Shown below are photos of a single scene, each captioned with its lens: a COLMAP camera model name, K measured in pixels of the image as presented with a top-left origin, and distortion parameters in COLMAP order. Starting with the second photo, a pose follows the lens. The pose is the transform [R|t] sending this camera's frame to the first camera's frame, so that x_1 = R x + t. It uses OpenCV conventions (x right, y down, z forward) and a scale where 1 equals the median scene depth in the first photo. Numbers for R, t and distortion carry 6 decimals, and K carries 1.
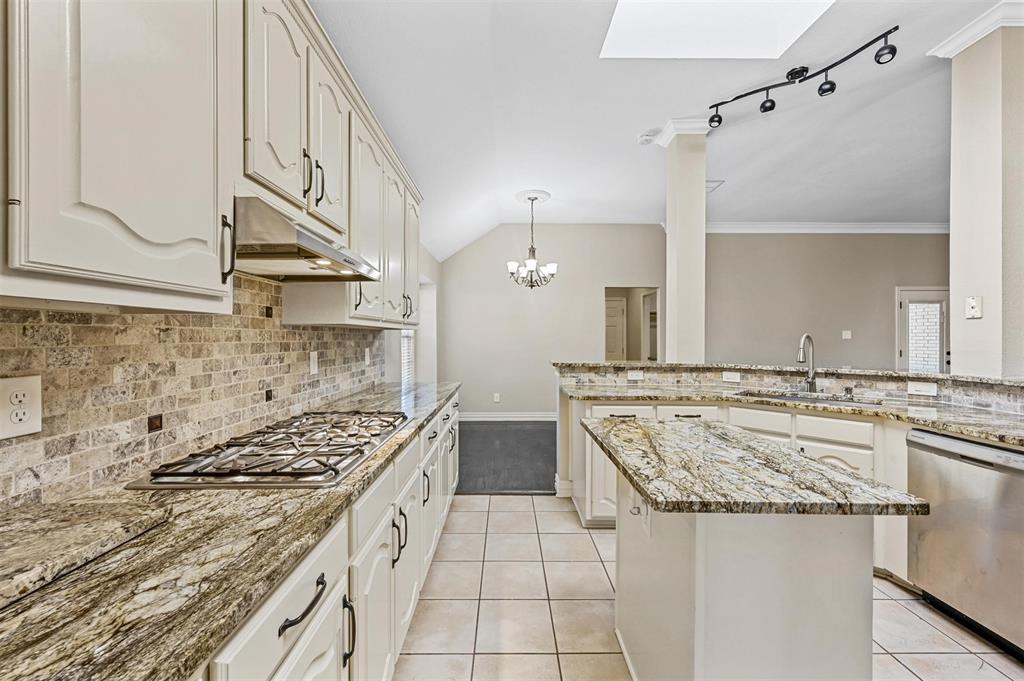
lens RADIAL K [[407.1, 0, 509.1], [0, 407.1, 335.8], [0, 0, 1]] dist [0.000140, 0.000829]
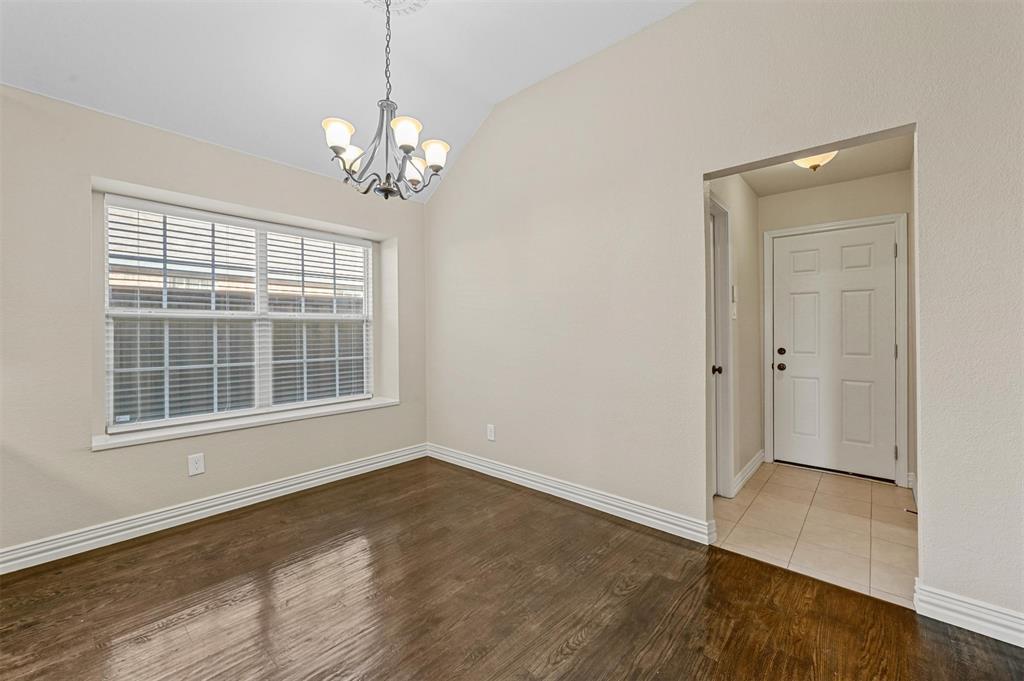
lens RADIAL K [[407.1, 0, 497.9], [0, 407.1, 329.2], [0, 0, 1]] dist [0.000140, 0.000829]
pose [[0.743035, -0.001849, -0.669250, 0.822982], [0.006500, 0.999969, 0.004455, 0.034605], [0.669221, -0.007661, 0.743024, 1.512514]]
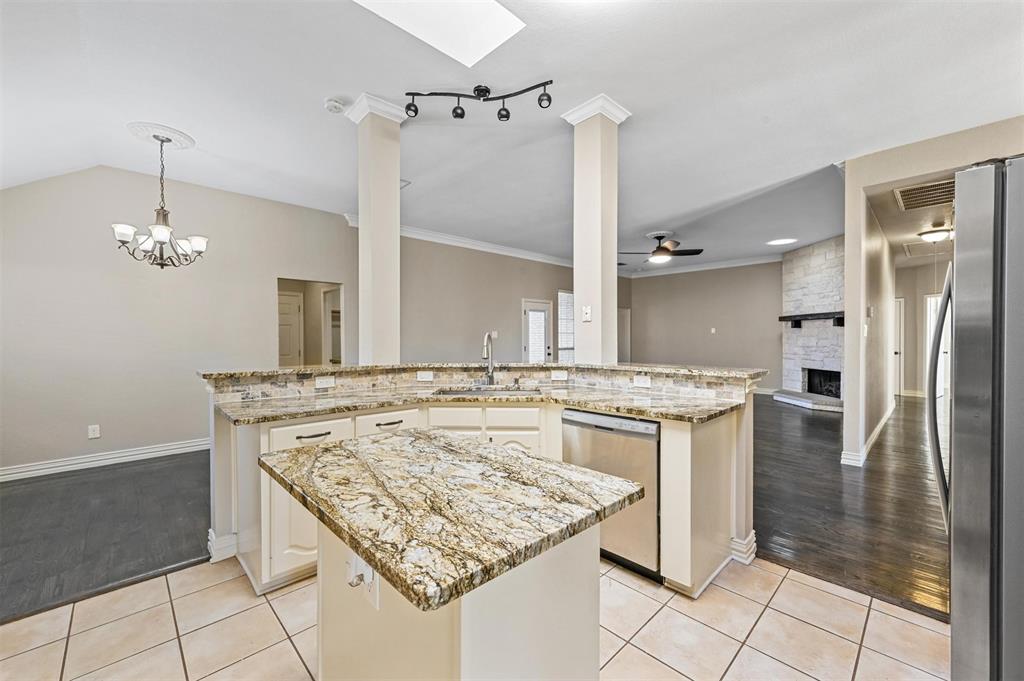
lens RADIAL K [[407.1, 0, 508.4], [0, 407.1, 339.6], [0, 0, 1]] dist [0.000140, 0.000829]
pose [[0.726261, -0.009033, 0.687360, 0.010966], [0.004115, 0.999953, 0.008793, 0.004189], [-0.687407, -0.003558, 0.726264, 0.172643]]
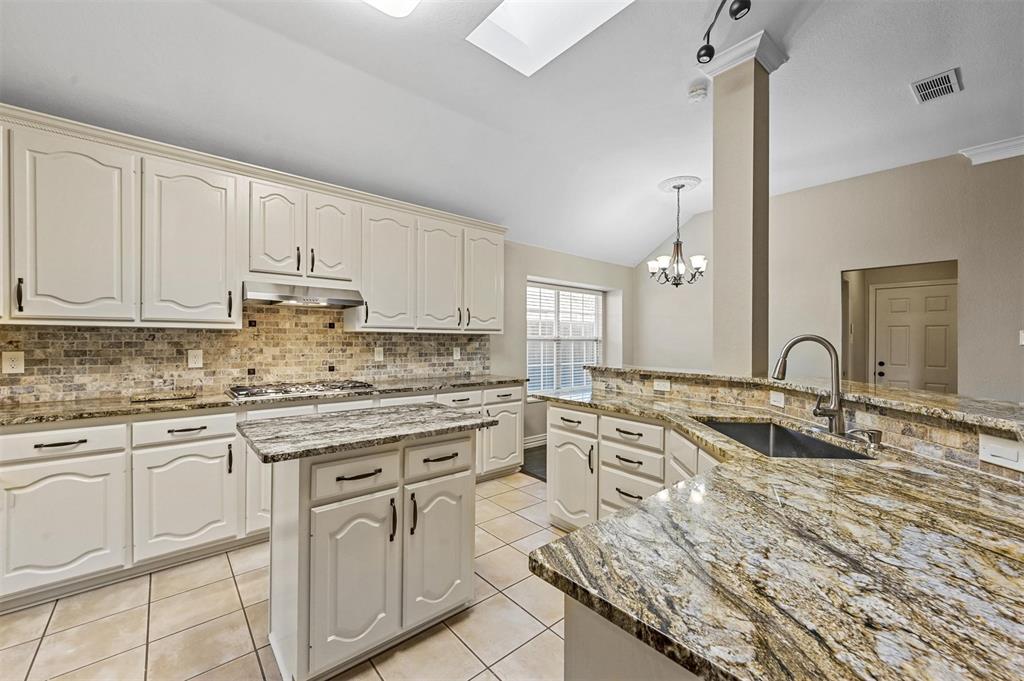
lens RADIAL K [[407.1, 0, 509.9], [0, 407.1, 340.4], [0, 0, 1]] dist [0.000140, 0.000829]
pose [[0.646112, 0.002985, -0.763237, 0.990685], [-0.003931, 0.999992, 0.000584, 0.005041], [0.763233, 0.002623, 0.646119, 0.275248]]
